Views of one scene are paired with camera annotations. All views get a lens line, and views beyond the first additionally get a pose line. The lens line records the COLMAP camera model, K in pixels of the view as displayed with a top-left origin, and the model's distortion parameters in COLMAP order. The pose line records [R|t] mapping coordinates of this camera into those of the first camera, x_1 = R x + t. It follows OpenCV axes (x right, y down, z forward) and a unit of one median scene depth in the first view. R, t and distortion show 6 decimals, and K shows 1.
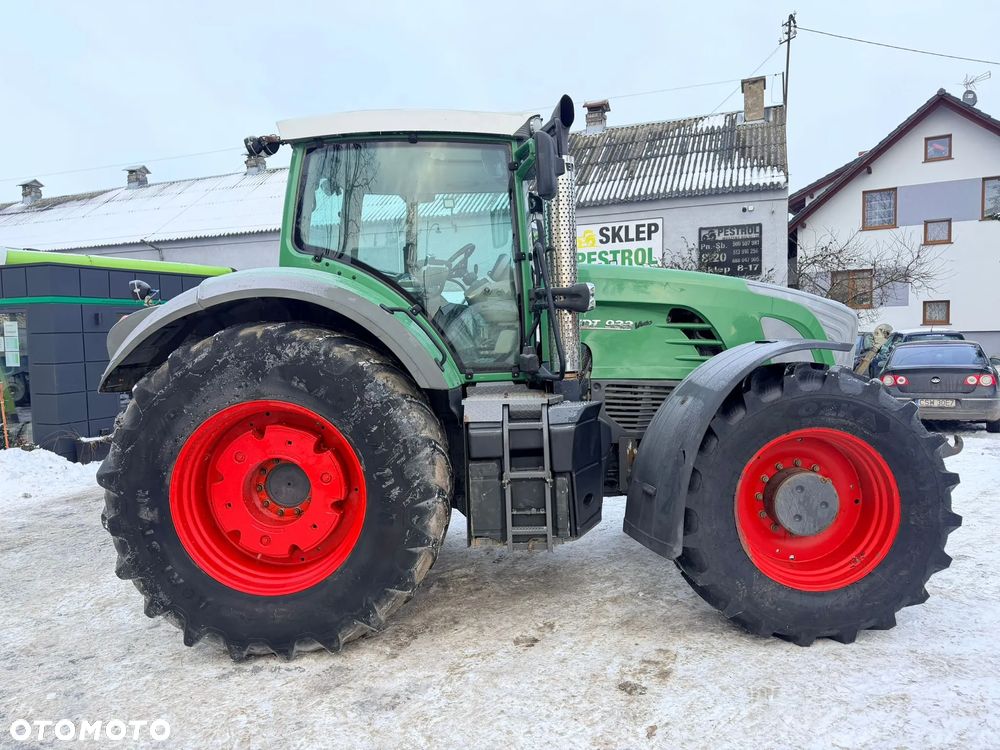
lens RADIAL K [[702.2, 0, 490.4], [0, 702.2, 376.2], [0, 0, 1]] dist [0.036167, -0.039905]
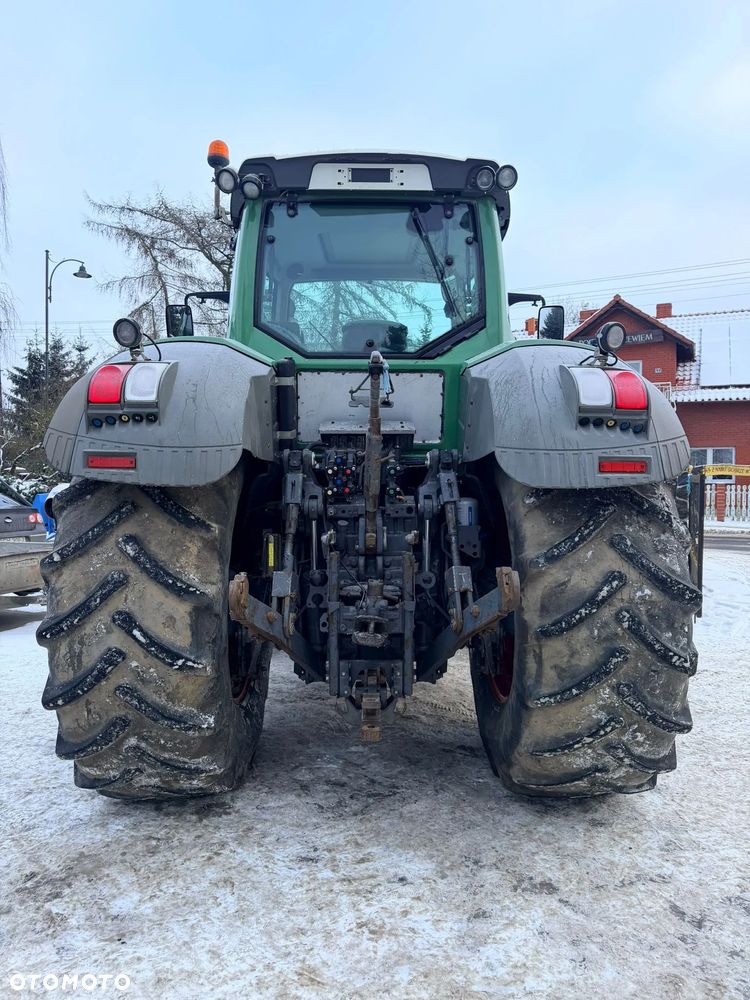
lens RADIAL K [[702.2, 0, 374.9], [0, 702.2, 498.7], [0, 0, 1]] dist [0.036167, -0.039905]
pose [[-0.059997, 0.004030, 0.998190, -0.331905], [0.061795, 0.998089, -0.000315, 0.006066], [-0.996284, 0.061664, -0.060132, 0.362740]]
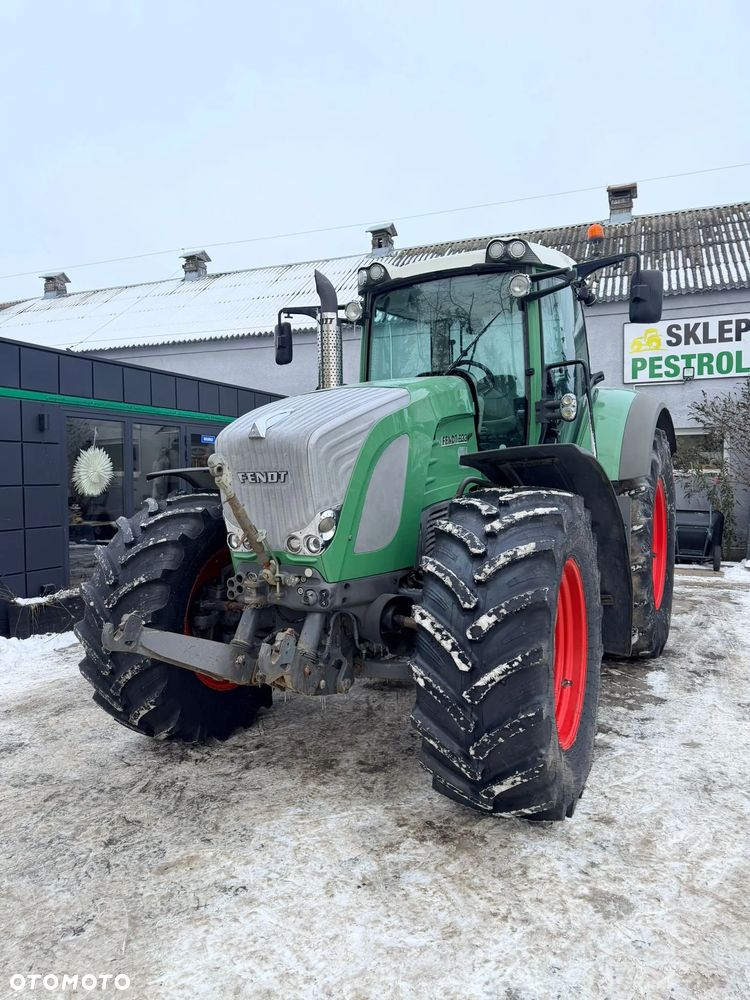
lens RADIAL K [[702.2, 0, 370.4], [0, 702.2, 504.0], [0, 0, 1]] dist [0.036167, -0.039905]
pose [[0.999887, 0.011064, -0.010208, -0.162153], [-0.011314, 0.999630, -0.024747, 0.007601], [0.009930, 0.024860, 0.999642, 0.227606]]
